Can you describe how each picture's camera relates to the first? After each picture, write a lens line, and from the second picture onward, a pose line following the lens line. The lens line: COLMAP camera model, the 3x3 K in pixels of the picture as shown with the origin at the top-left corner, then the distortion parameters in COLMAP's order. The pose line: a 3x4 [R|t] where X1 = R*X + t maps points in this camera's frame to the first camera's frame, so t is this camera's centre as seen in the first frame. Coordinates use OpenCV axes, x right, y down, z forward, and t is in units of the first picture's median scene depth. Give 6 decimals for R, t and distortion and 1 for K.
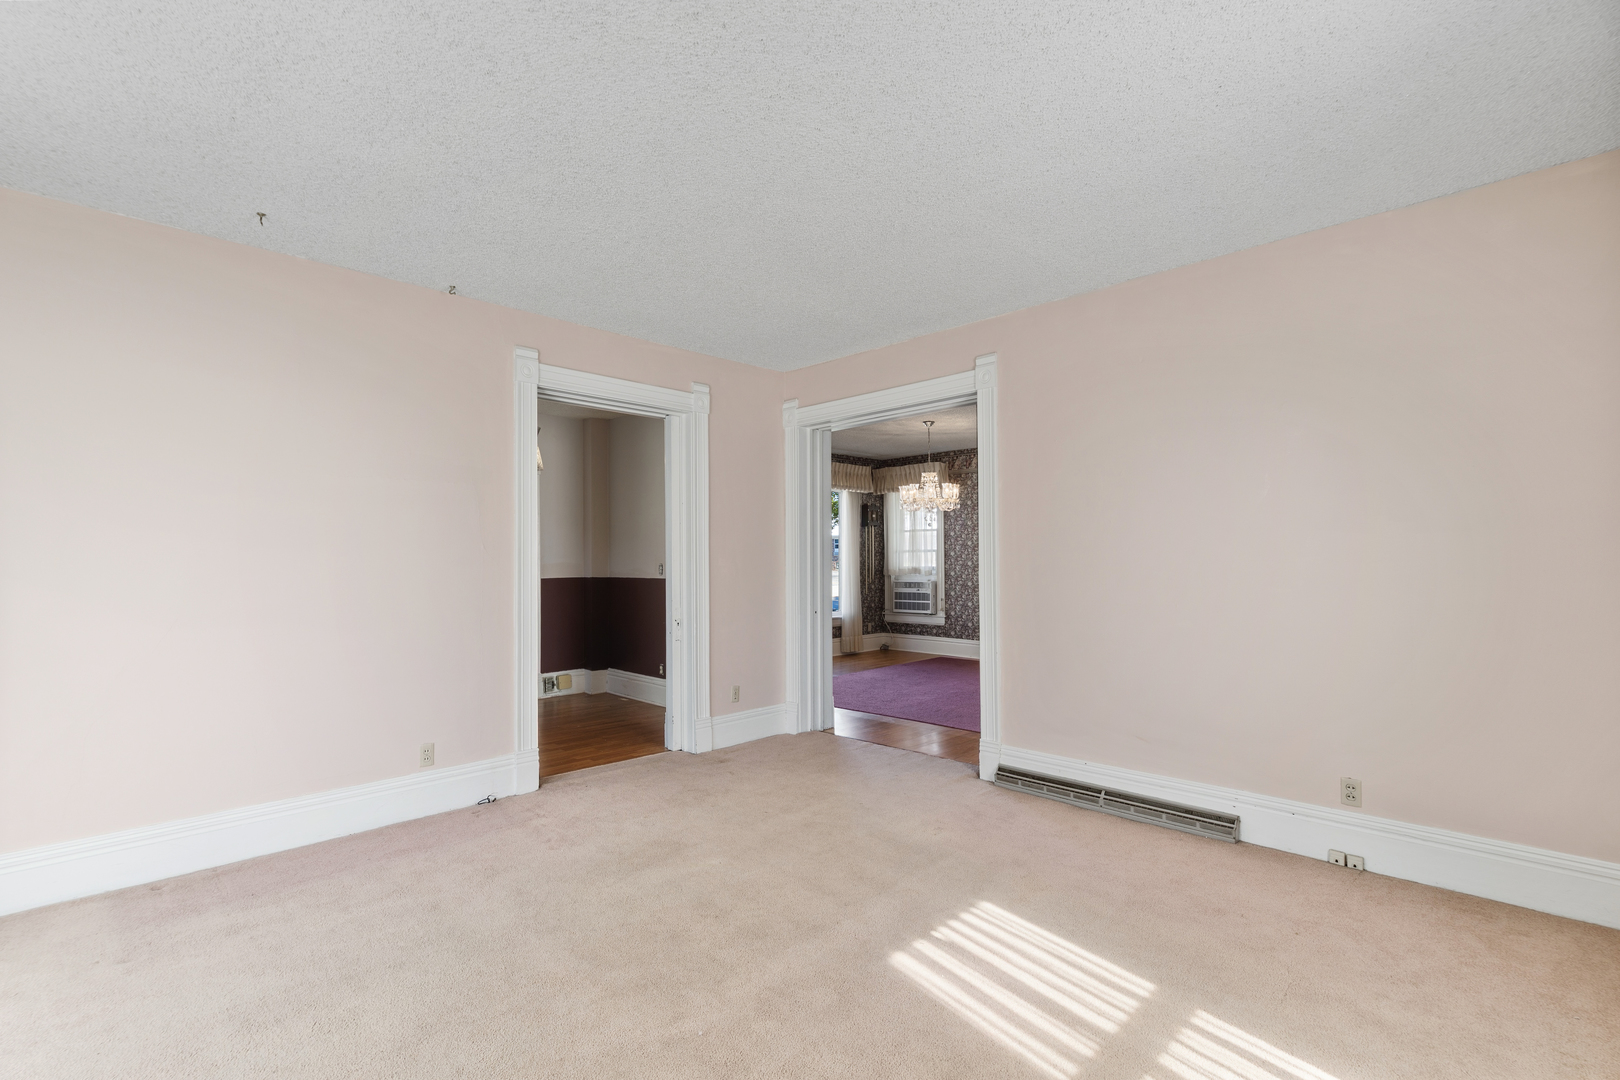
lens RADIAL K [[731.3, 0, 806.6], [0, 731.3, 547.6], [0, 0, 1]] dist [0.002536, 0.000221]
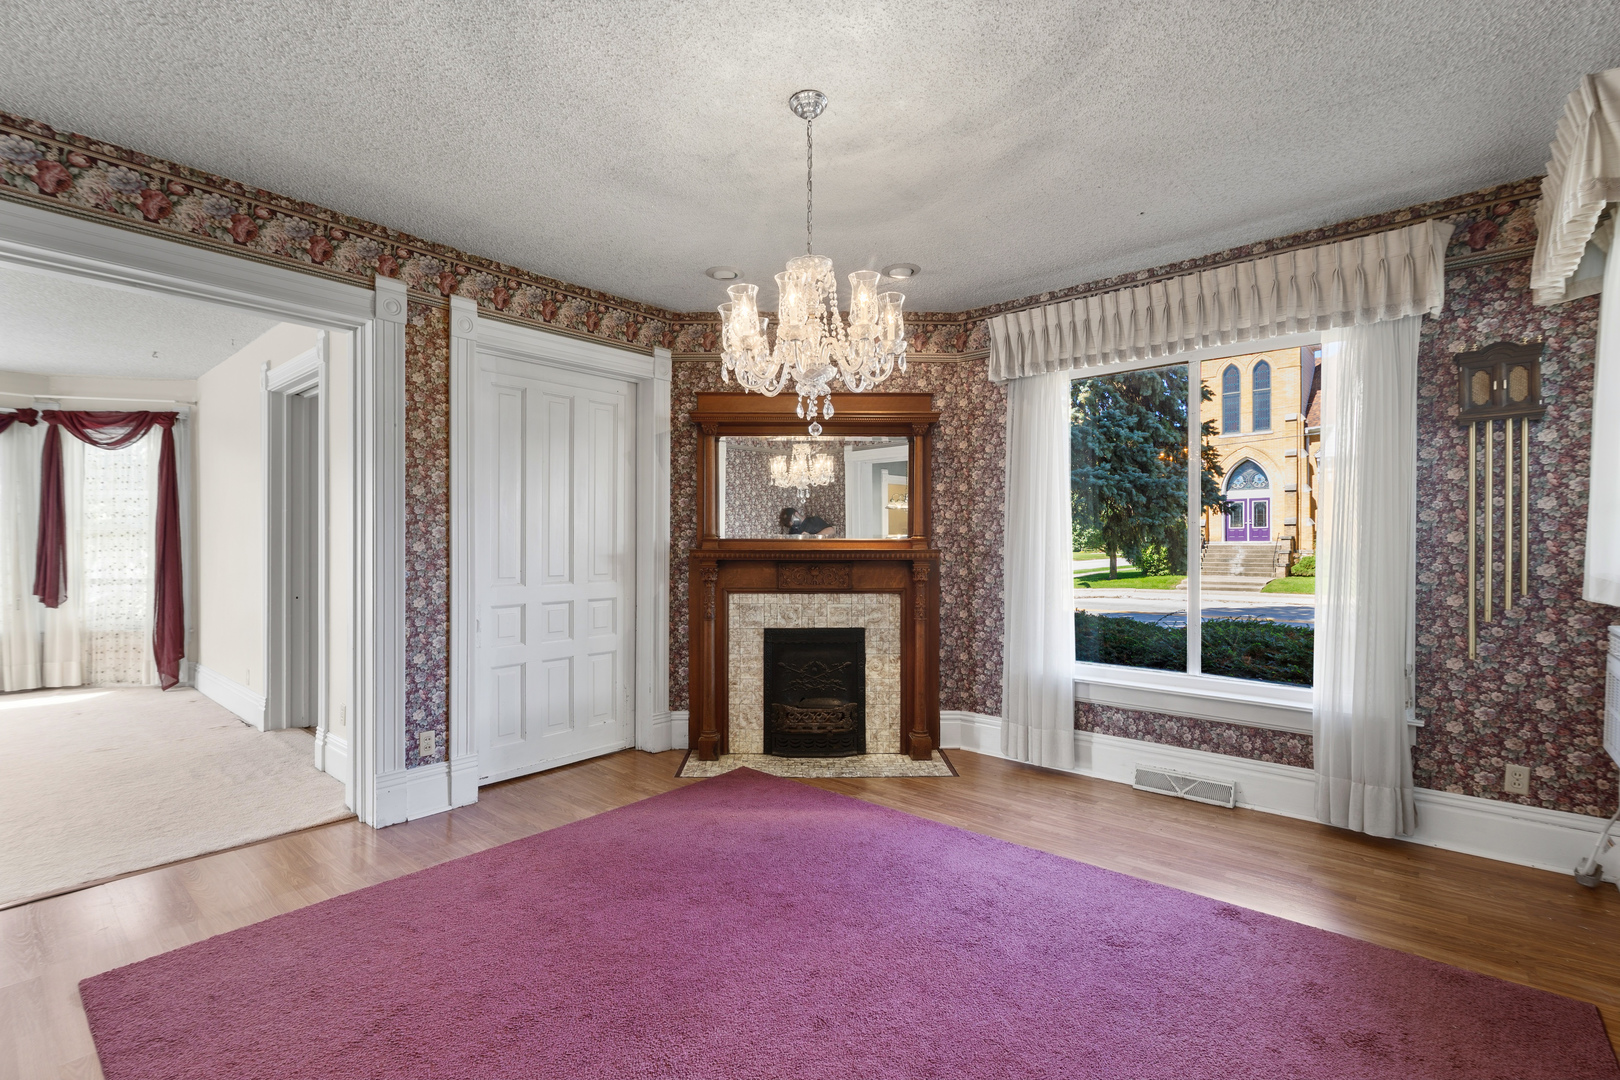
lens RADIAL K [[731.3, 0, 812.0], [0, 731.3, 543.5], [0, 0, 1]] dist [0.002536, 0.000221]
pose [[0.075075, 0.008726, -0.997140, 0.360942], [0.013549, 0.999860, 0.009770, 0.011533], [0.997086, -0.014243, 0.074946, 0.729561]]
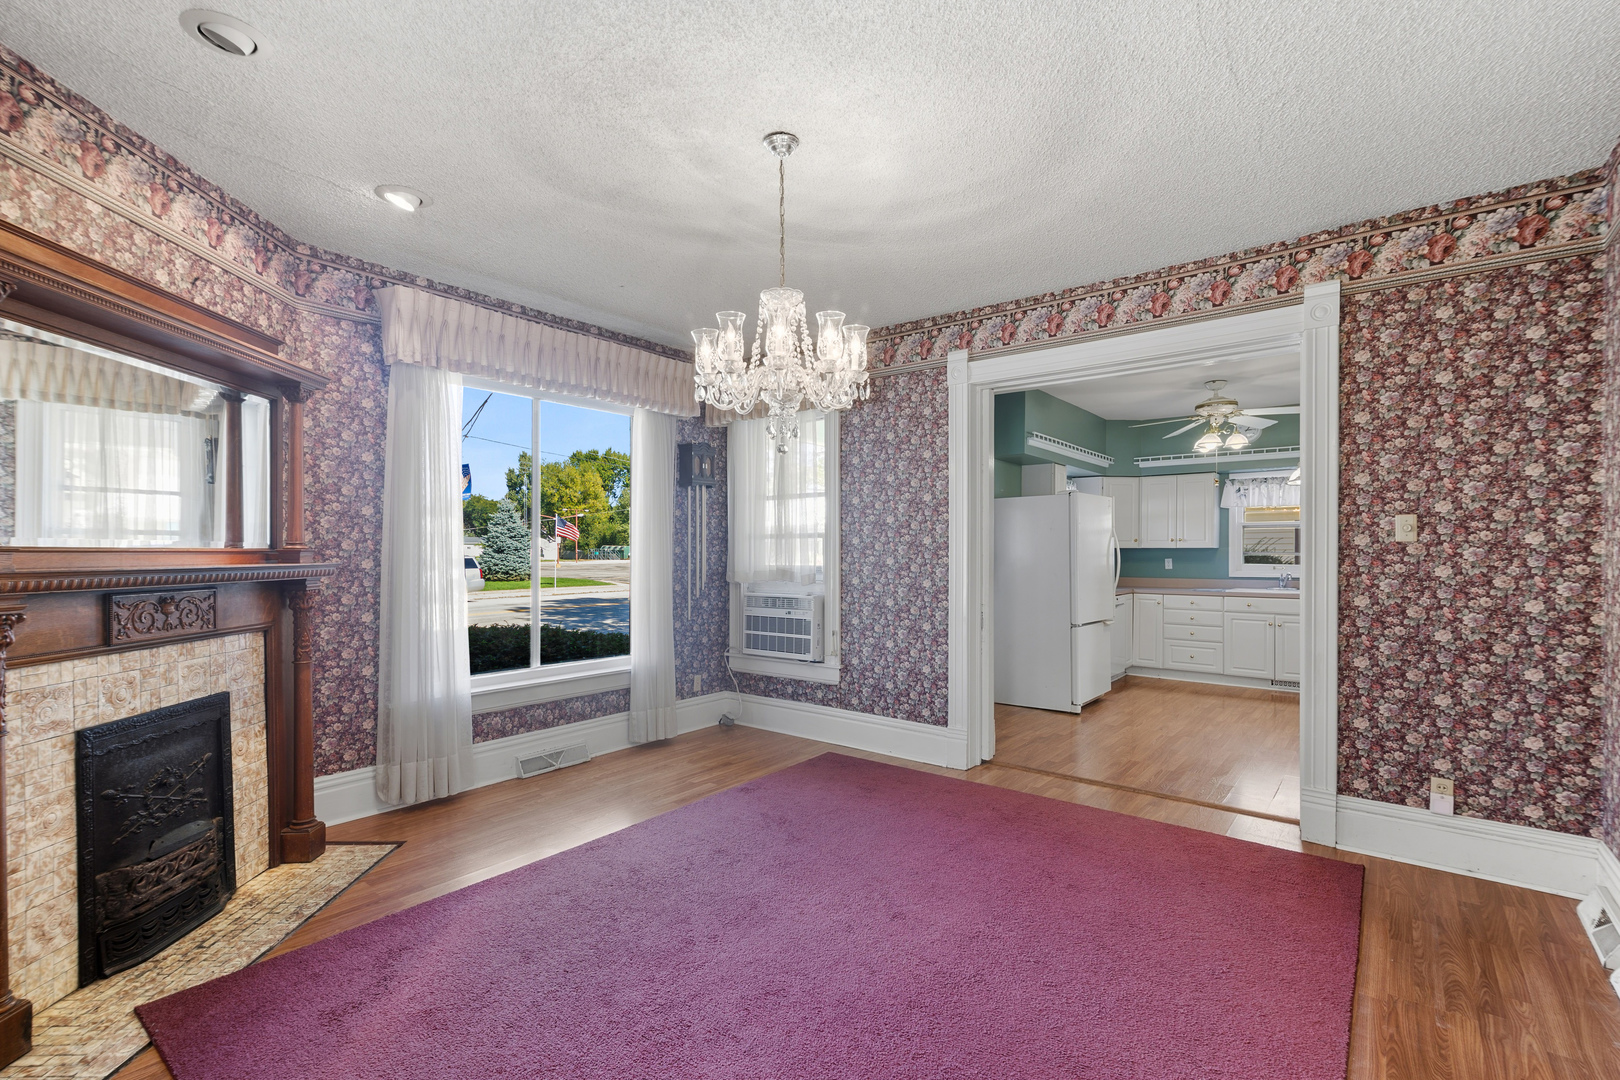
lens RADIAL K [[731.3, 0, 804.6], [0, 731.3, 556.3], [0, 0, 1]] dist [0.002536, 0.000221]
pose [[0.993540, 0.006534, 0.113295, 0.105210], [-0.008676, 0.999793, 0.018420, 0.009457], [-0.113151, -0.019284, 0.993391, 0.494343]]
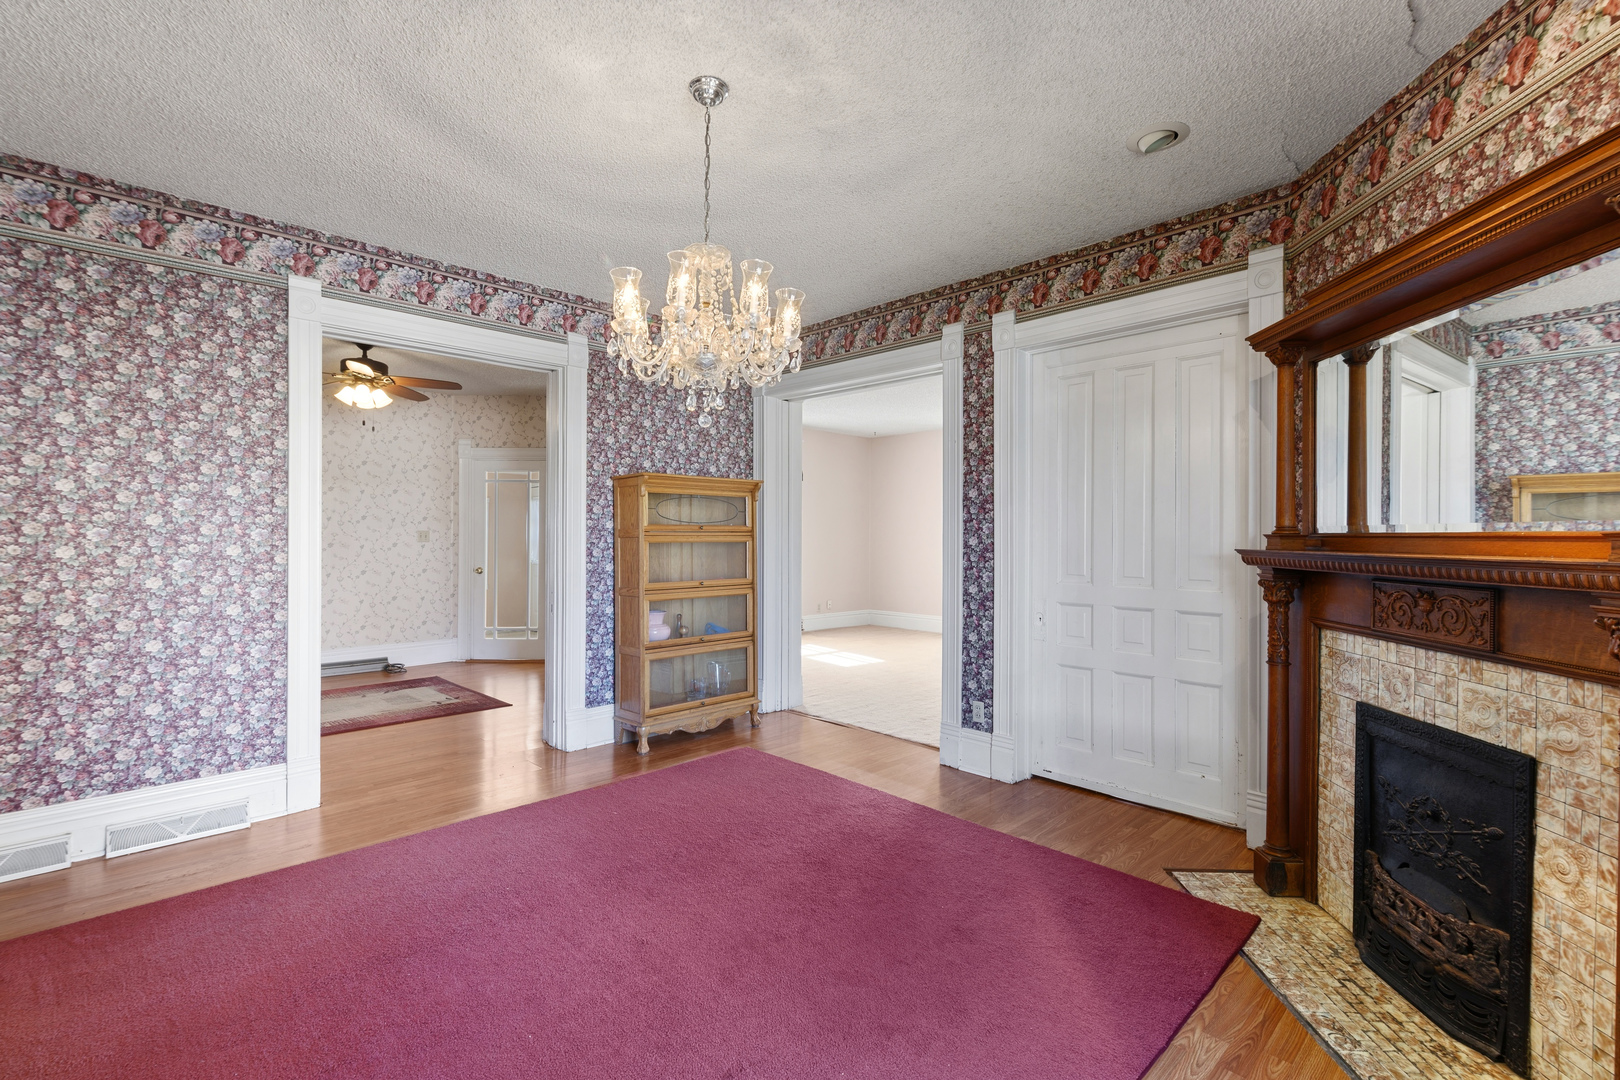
lens RADIAL K [[731.3, 0, 796.7], [0, 731.3, 534.2], [0, 0, 1]] dist [0.002536, 0.000221]
pose [[-0.999608, 0.003361, 0.027790, 0.091139], [0.002896, 0.999855, -0.016752, 0.016450], [-0.027842, -0.016665, -0.999473, 0.975708]]
